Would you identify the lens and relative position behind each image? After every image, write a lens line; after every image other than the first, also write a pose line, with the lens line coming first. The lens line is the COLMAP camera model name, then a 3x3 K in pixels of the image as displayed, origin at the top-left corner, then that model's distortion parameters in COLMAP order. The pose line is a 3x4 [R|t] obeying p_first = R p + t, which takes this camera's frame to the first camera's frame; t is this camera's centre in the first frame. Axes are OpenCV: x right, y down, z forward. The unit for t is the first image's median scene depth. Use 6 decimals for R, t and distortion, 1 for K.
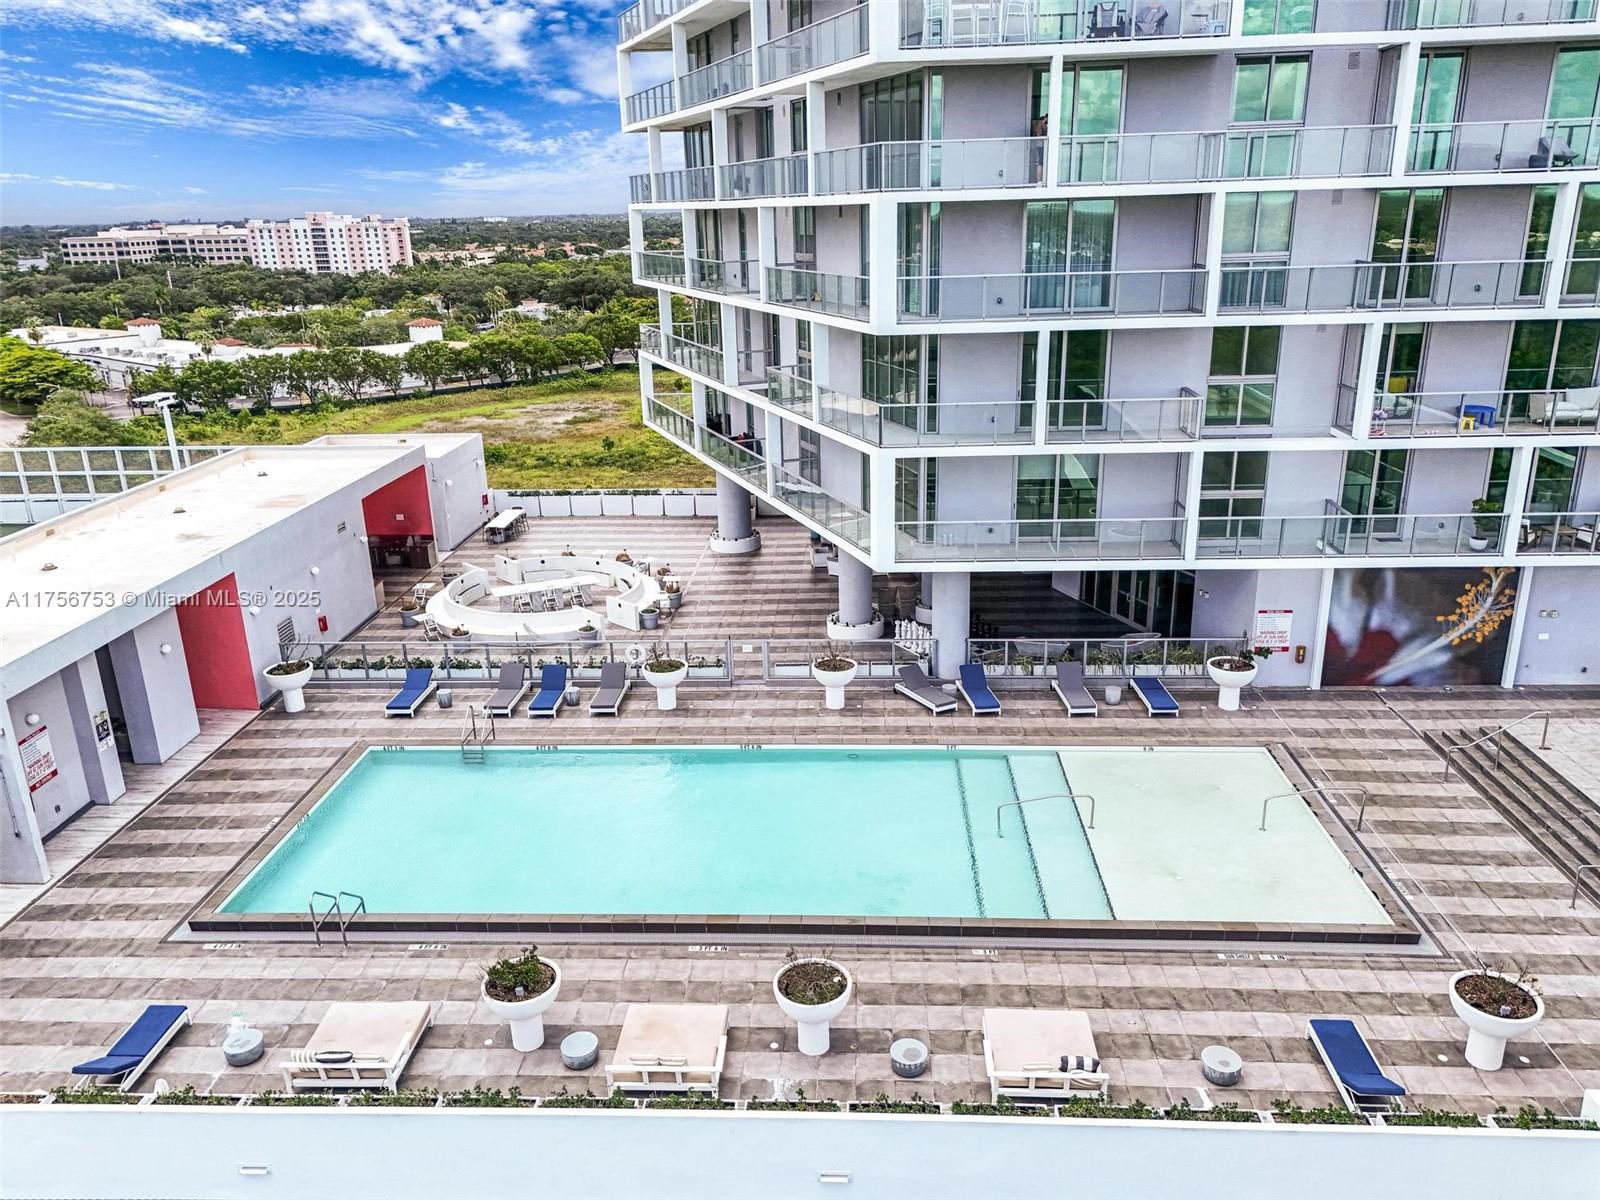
lens RADIAL K [[1203.2, 0, 800.0], [0, 1203.2, 600.0], [0, 0, 1]] dist [0.048455, -0.000794]
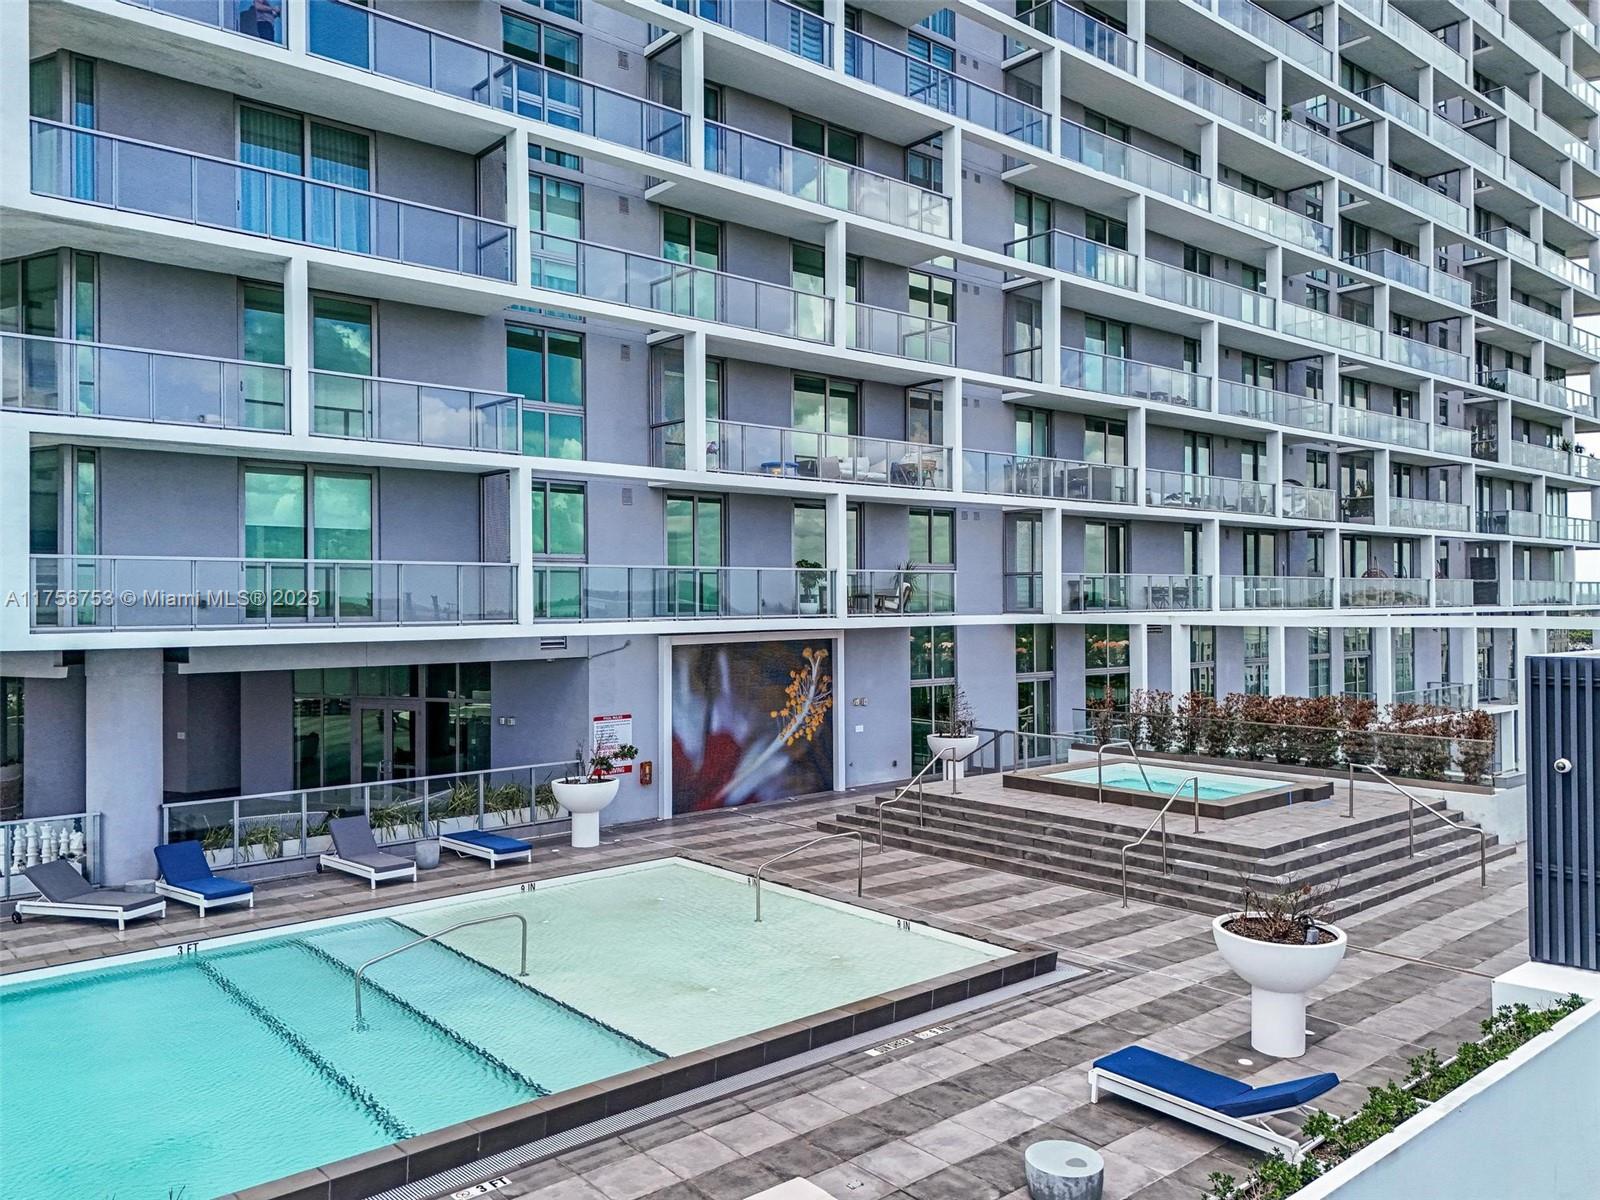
lens RADIAL K [[1203.2, 0, 800.0], [0, 1203.2, 600.0], [0, 0, 1]] dist [0.048455, -0.000794]
pose [[0.726464, 0.020730, 0.686892, -0.044526], [0.206996, 0.946522, -0.247487, 0.153115], [-0.655288, 0.321974, 0.683323, 0.386322]]
